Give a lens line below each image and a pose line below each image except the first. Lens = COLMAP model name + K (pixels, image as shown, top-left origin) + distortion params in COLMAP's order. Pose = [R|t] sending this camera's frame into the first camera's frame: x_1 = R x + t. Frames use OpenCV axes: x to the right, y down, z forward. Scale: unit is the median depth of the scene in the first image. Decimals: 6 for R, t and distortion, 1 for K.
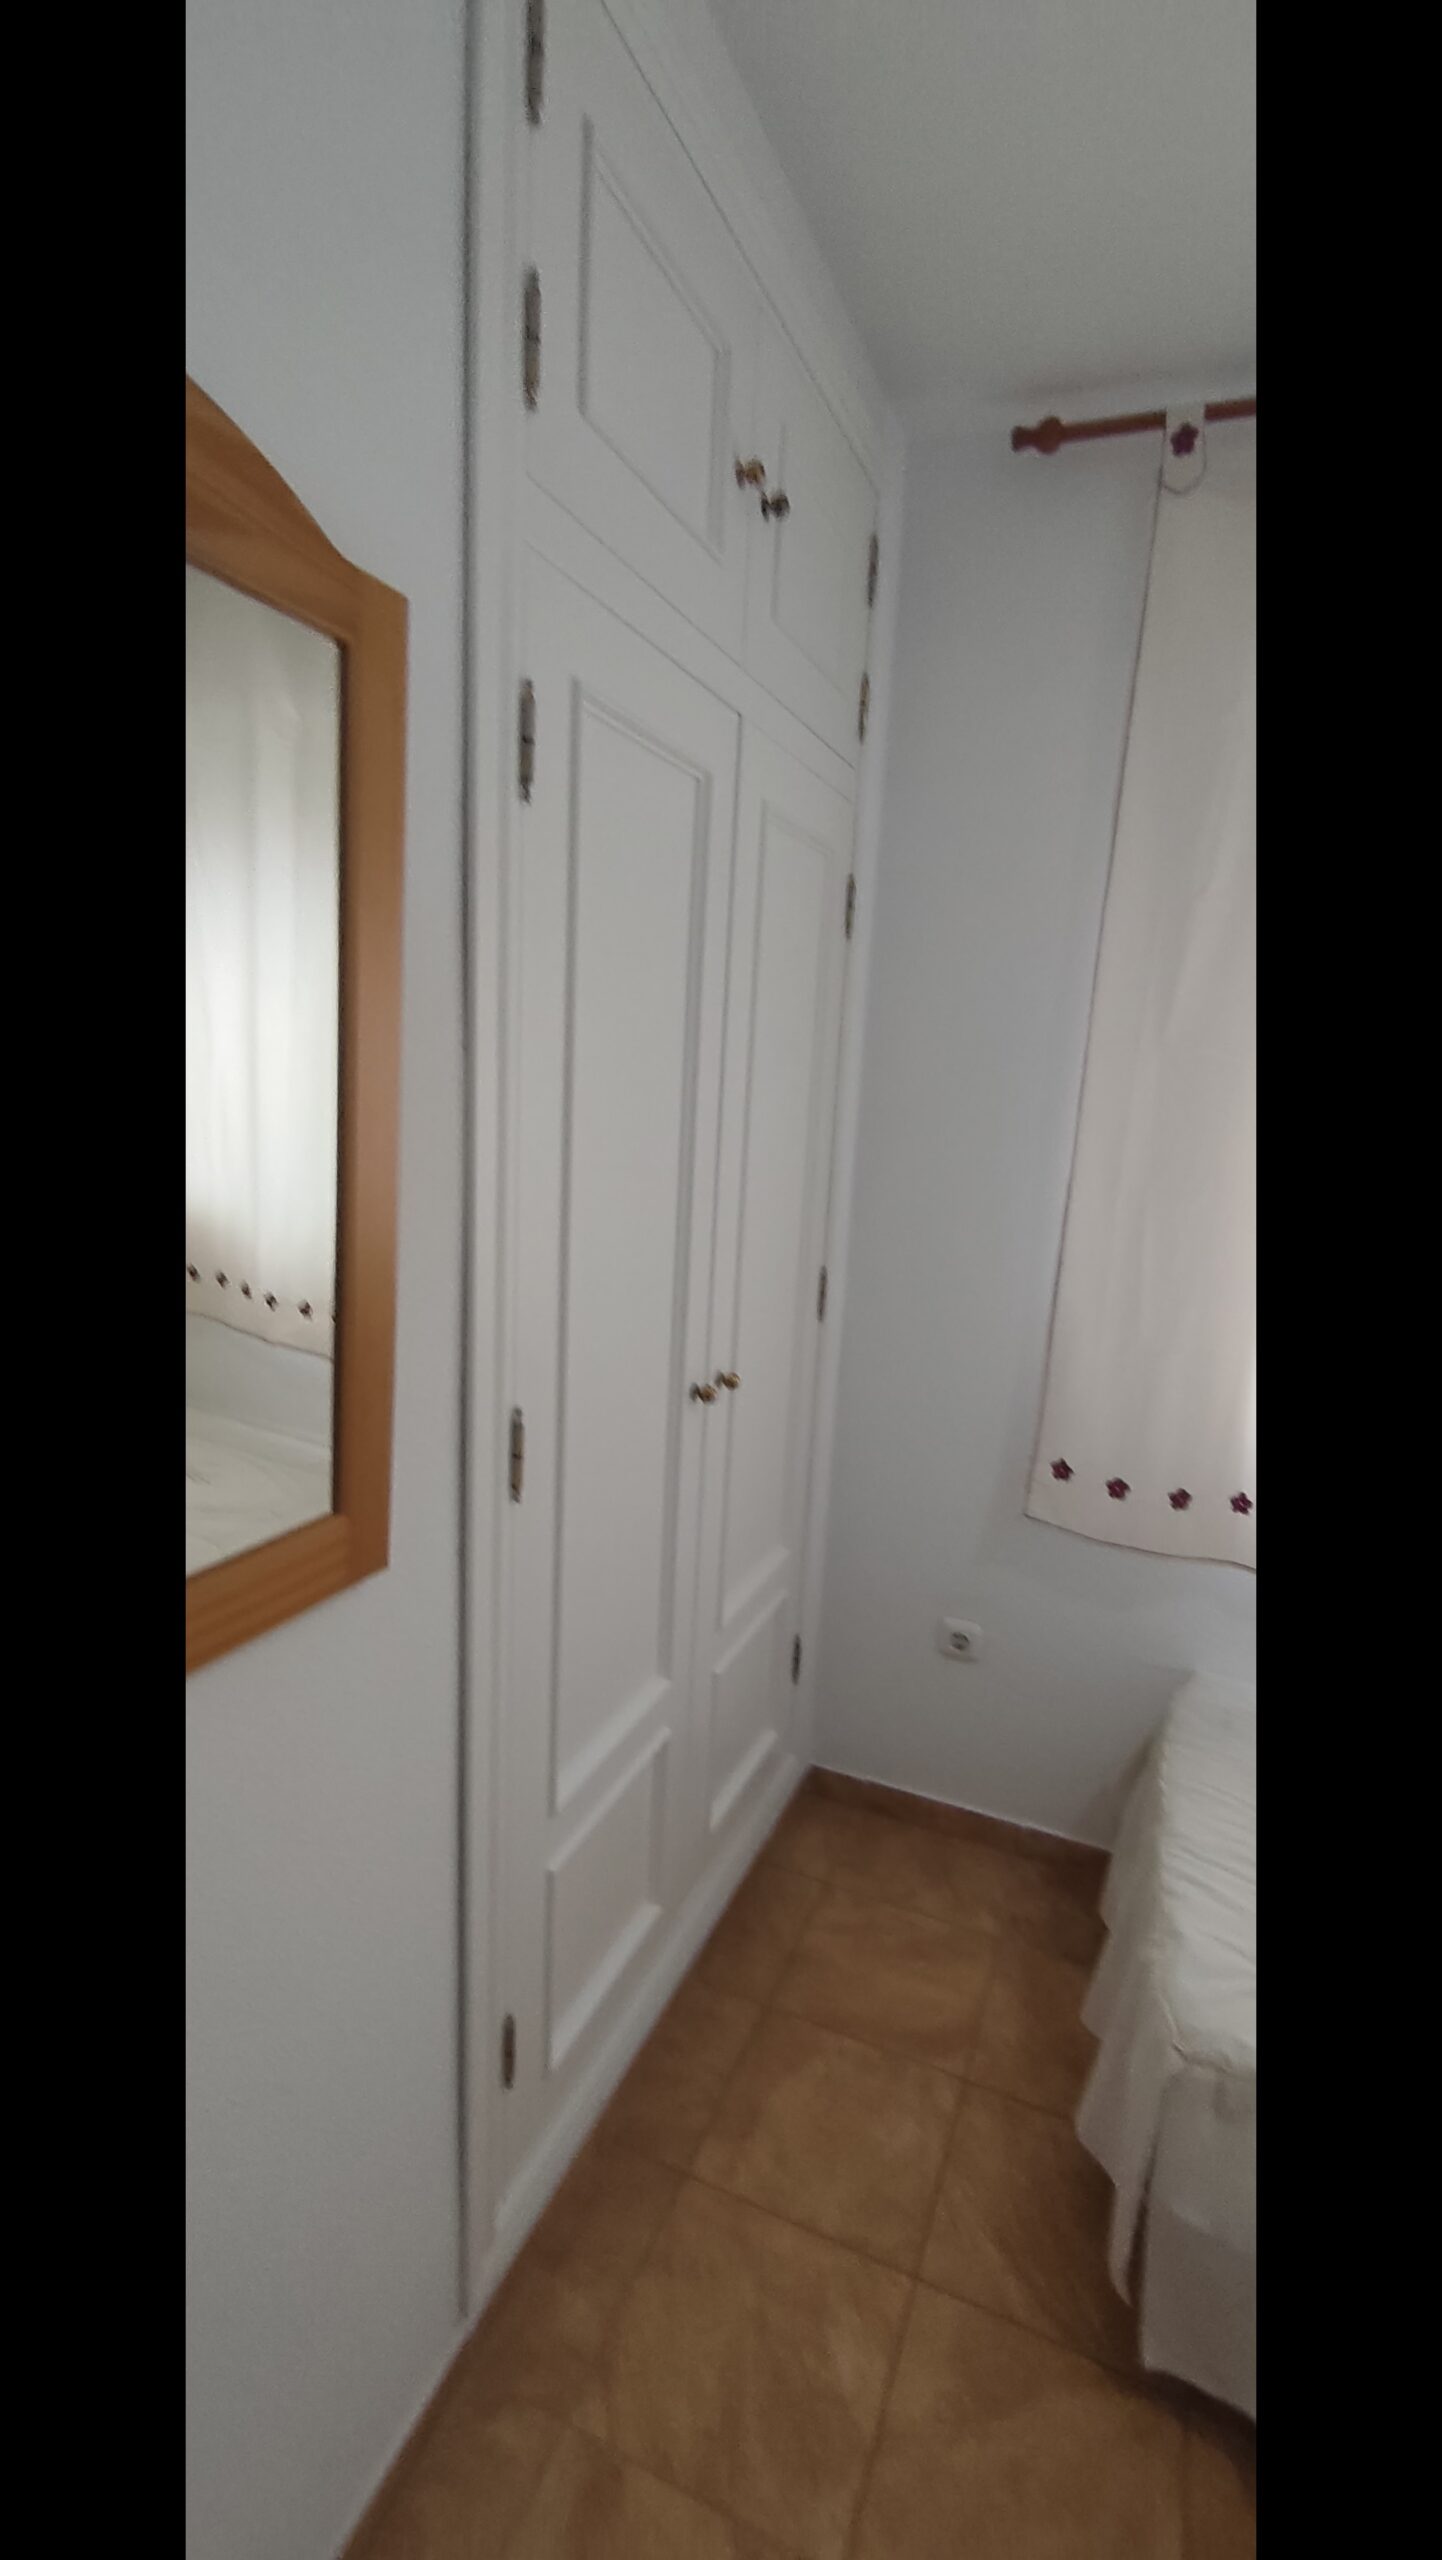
lens RADIAL K [[1144.6, 0, 721.0], [0, 1144.6, 1280.0], [0, 0, 1]] dist [0.003946, 0.000143]
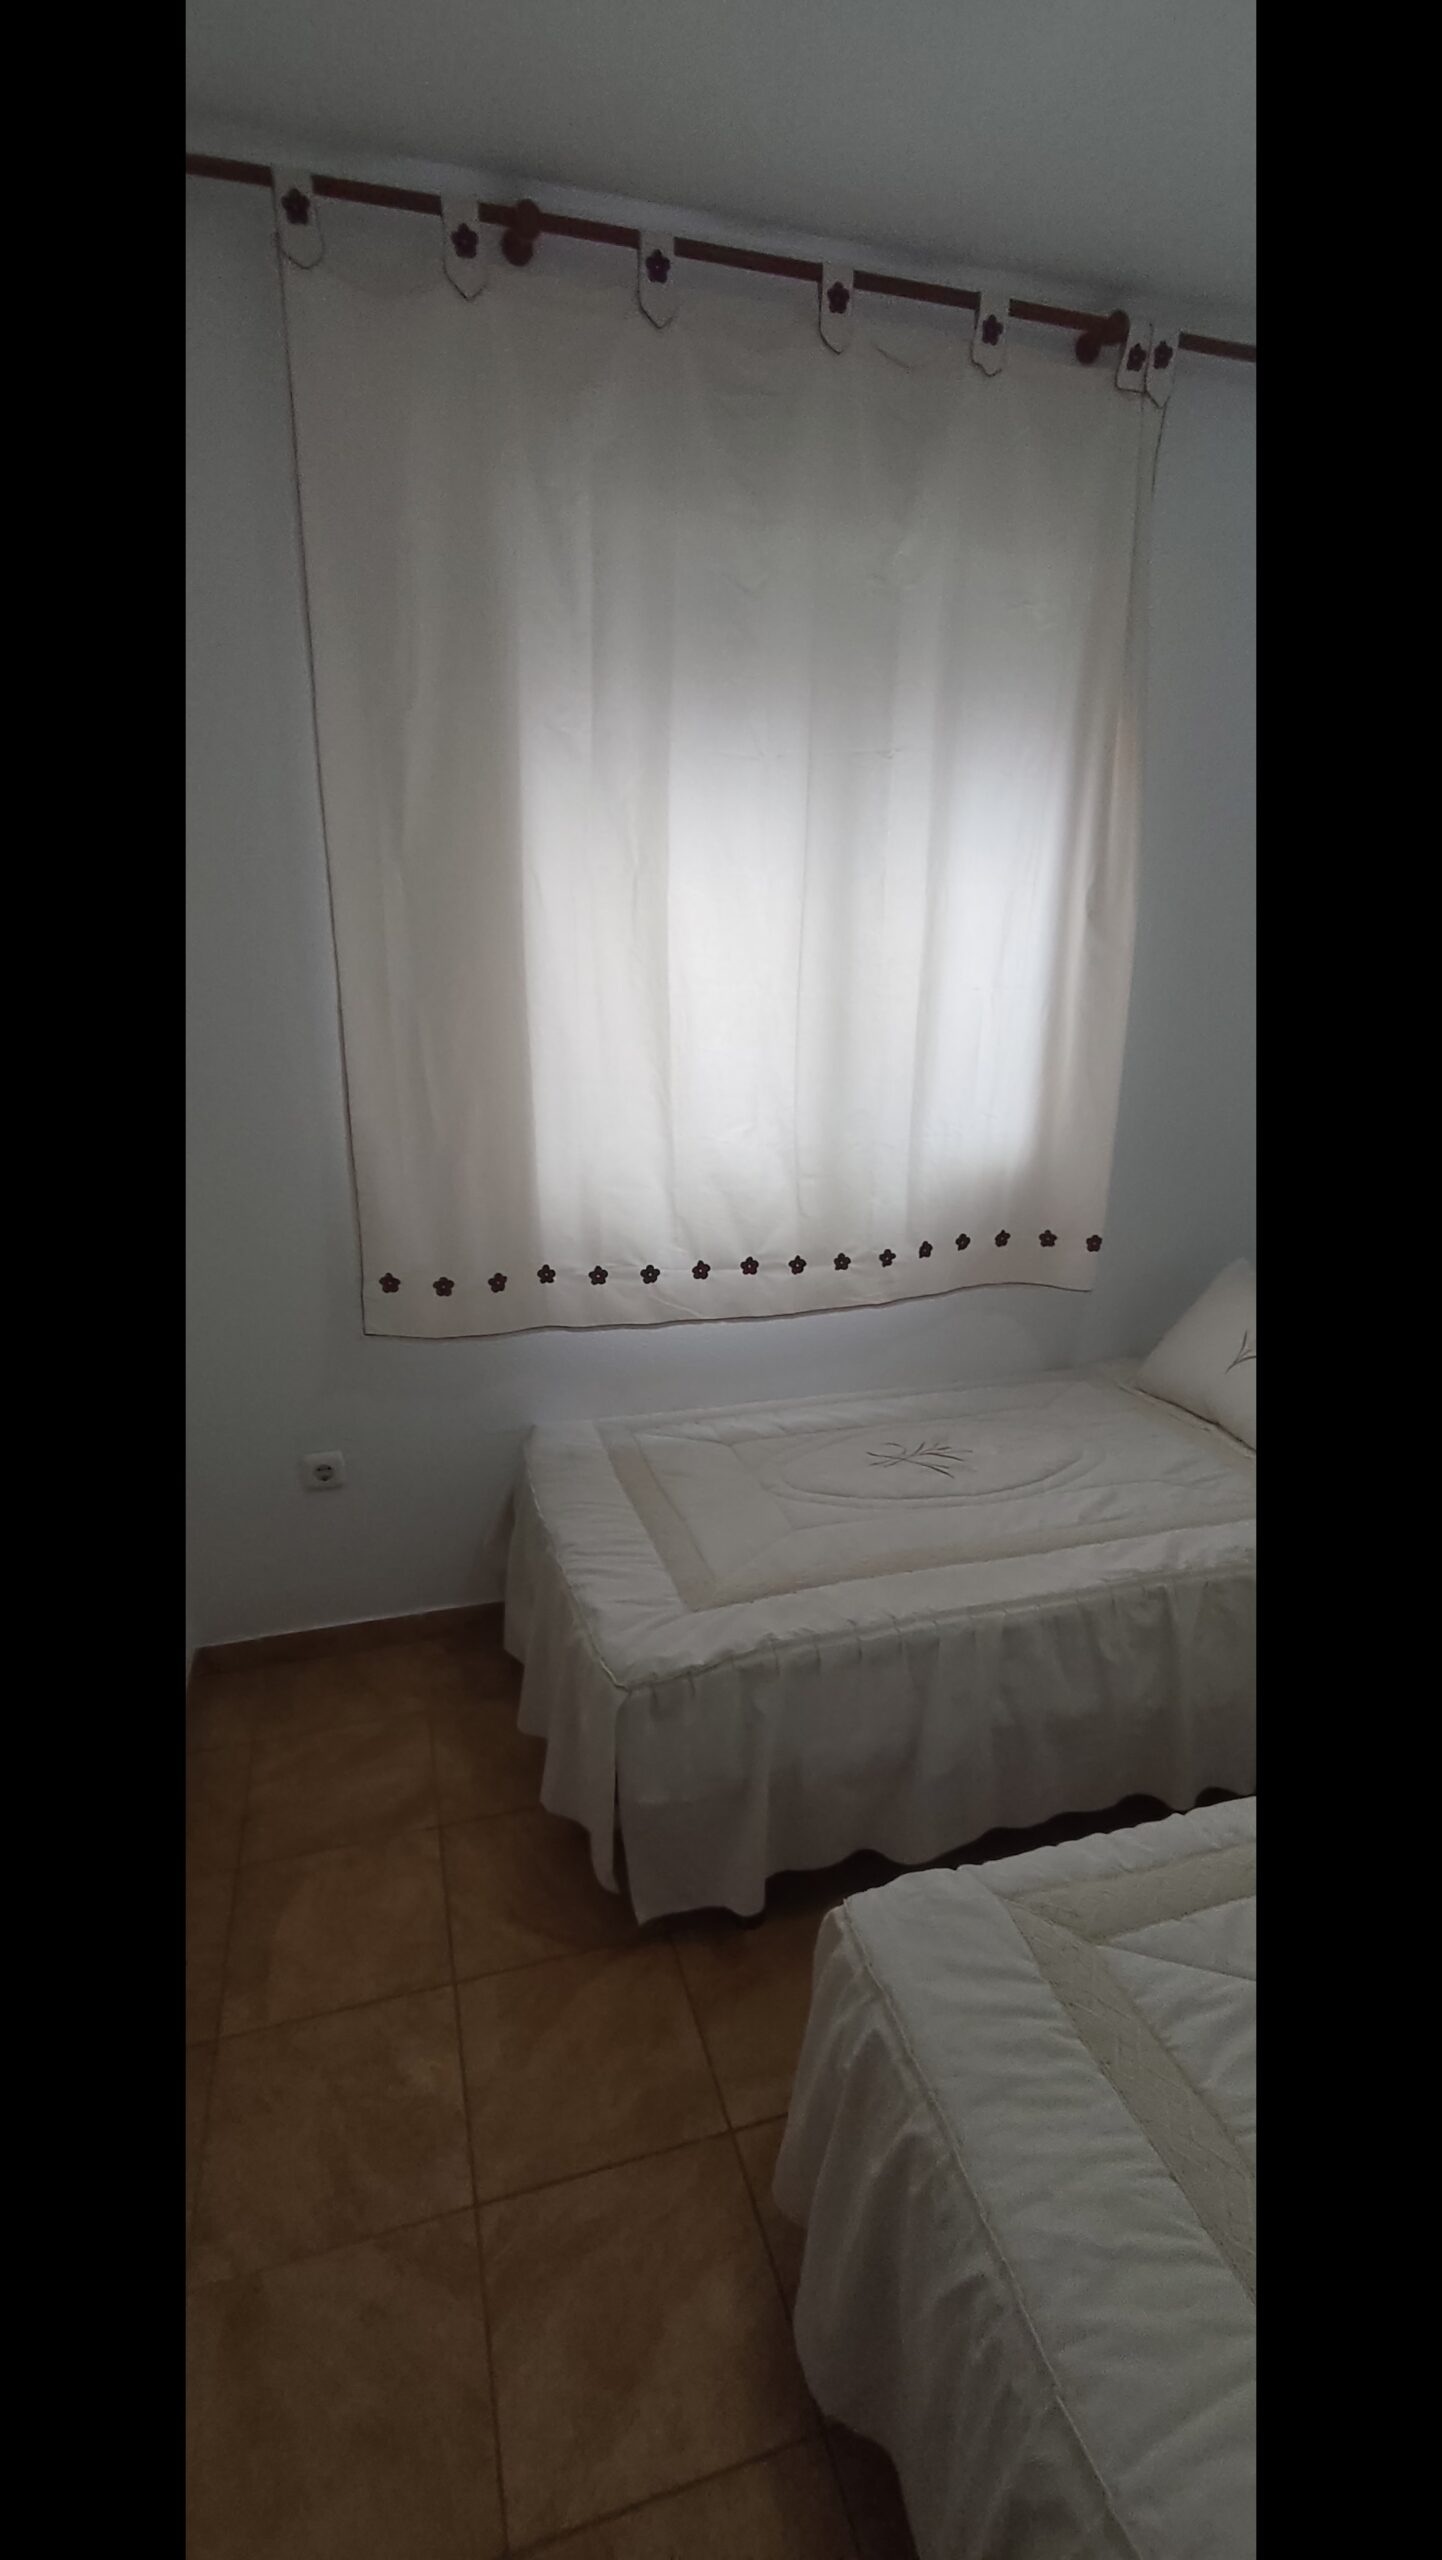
lens RADIAL K [[1169.6, 0, 722.8], [0, 1169.6, 1289.7], [0, 0, 1]] dist [0.008321, 0.001438]
pose [[0.756594, -0.224964, 0.613968, -0.150192], [0.151696, 0.973725, 0.169848, 0.041069], [-0.636046, -0.035370, 0.770840, -0.024111]]
